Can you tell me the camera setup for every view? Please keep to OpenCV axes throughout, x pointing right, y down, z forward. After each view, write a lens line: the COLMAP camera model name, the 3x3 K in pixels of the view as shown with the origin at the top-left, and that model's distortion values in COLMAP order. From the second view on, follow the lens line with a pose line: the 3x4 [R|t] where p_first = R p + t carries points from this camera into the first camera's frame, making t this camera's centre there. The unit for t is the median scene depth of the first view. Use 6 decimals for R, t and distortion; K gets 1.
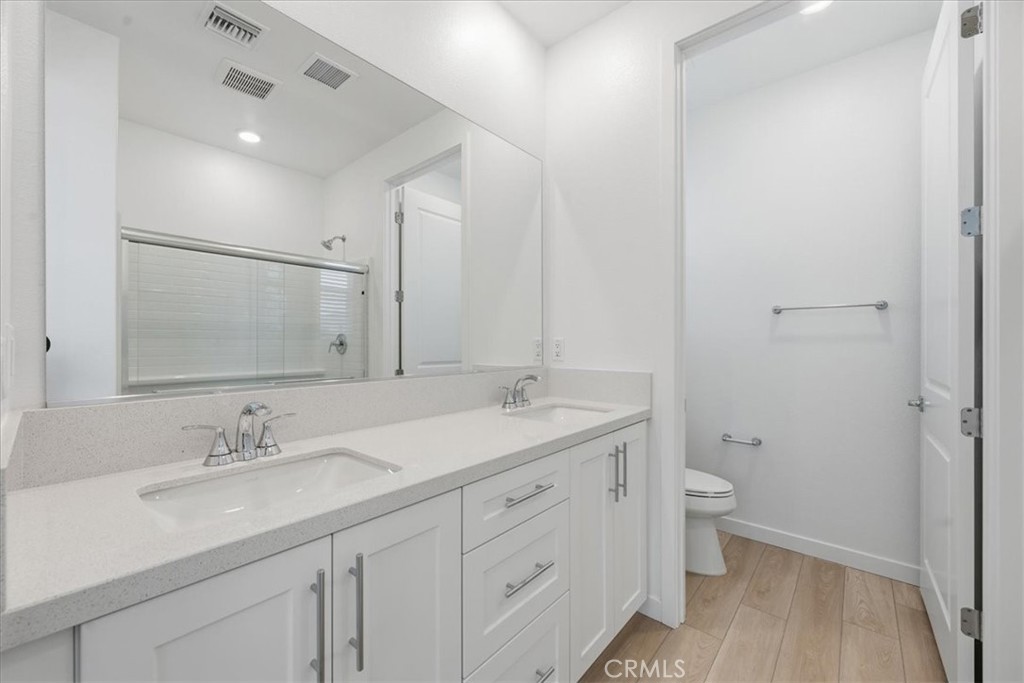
lens RADIAL K [[407.8, 0, 506.5], [0, 407.8, 343.1], [0, 0, 1]] dist [-0.001114, -0.000173]
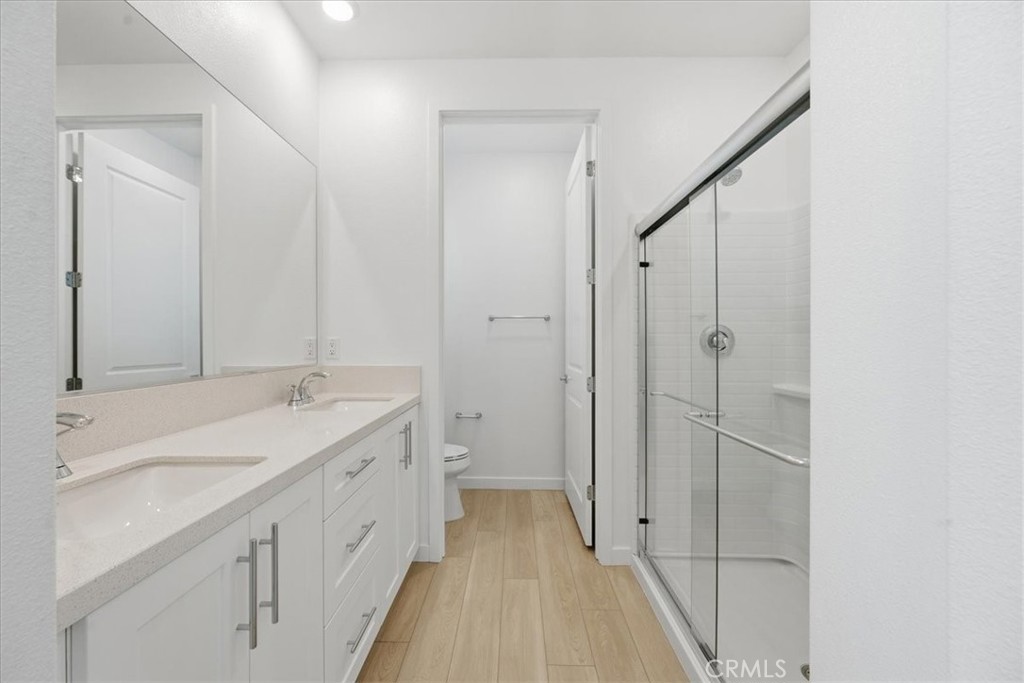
lens RADIAL K [[411.0, 0, 506.8], [0, 411.0, 341.1], [0, 0, 1]] dist [-0.002209, 0.000031]
pose [[0.765968, 0.000963, 0.642877, -0.337605], [0.000952, 0.999996, -0.002632, 0.000905], [-0.642877, 0.002628, 0.765965, -0.179531]]
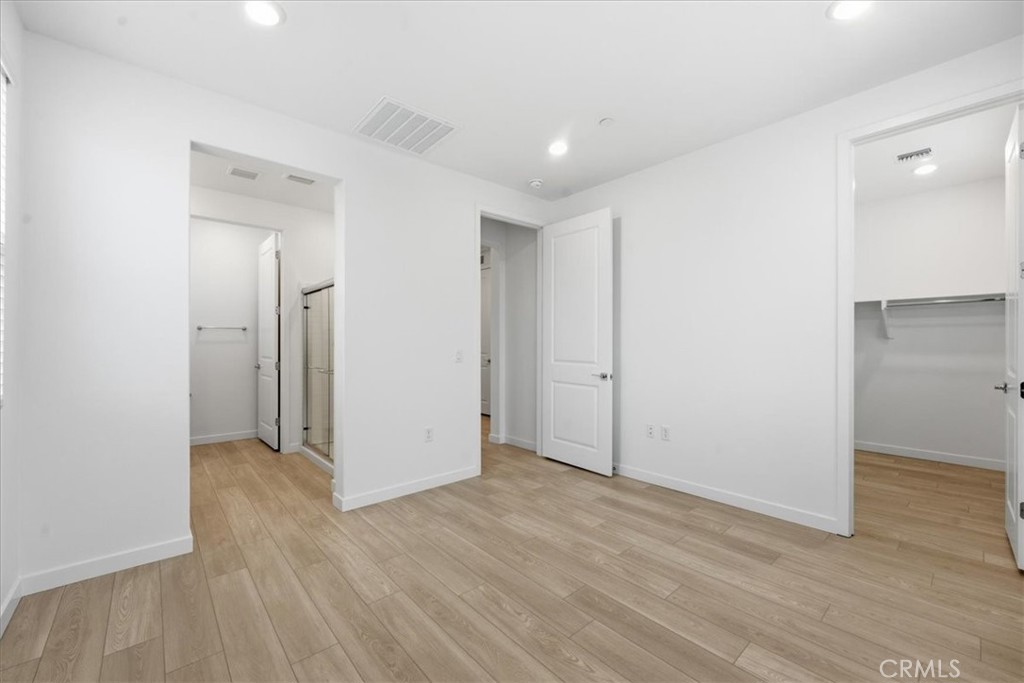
lens RADIAL K [[411.0, 0, 506.8], [0, 411.0, 341.1], [0, 0, 1]] dist [-0.002209, 0.000031]
pose [[0.137941, 0.006140, 0.990421, -2.021754], [0.003250, 0.999973, -0.006652, 0.004481], [-0.990435, 0.004136, 0.137918, -1.399553]]
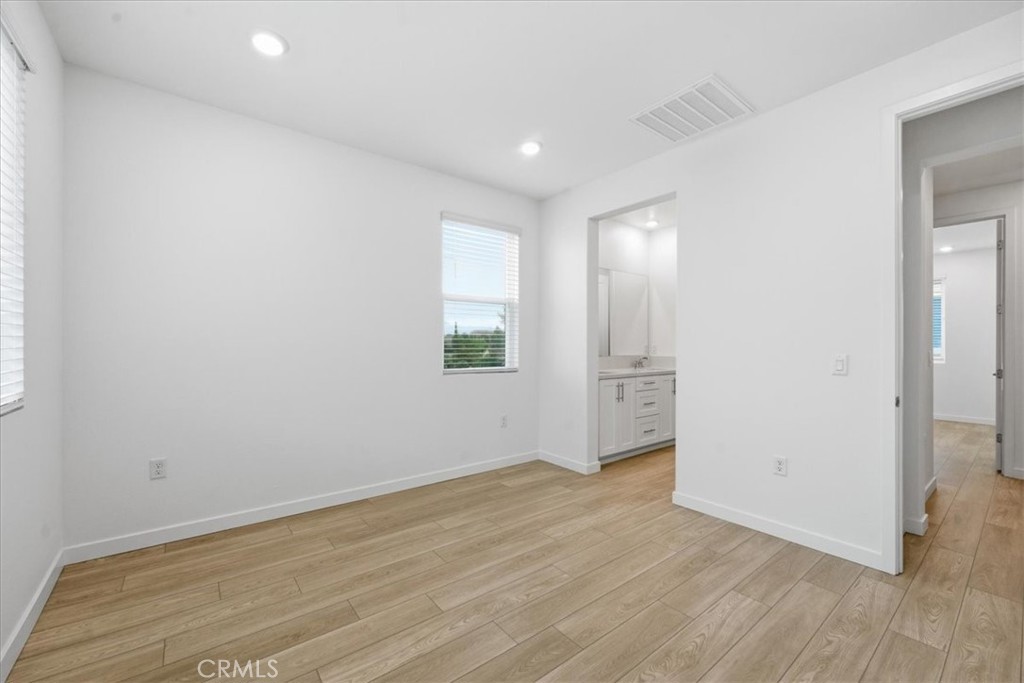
lens RADIAL K [[411.0, 0, 506.8], [0, 411.0, 341.1], [0, 0, 1]] dist [-0.002209, 0.000031]
pose [[0.981533, 0.002761, -0.191274, -0.461248], [-0.005062, 0.999921, -0.011539, 0.003692], [0.191227, 0.012294, 0.981469, -2.719032]]
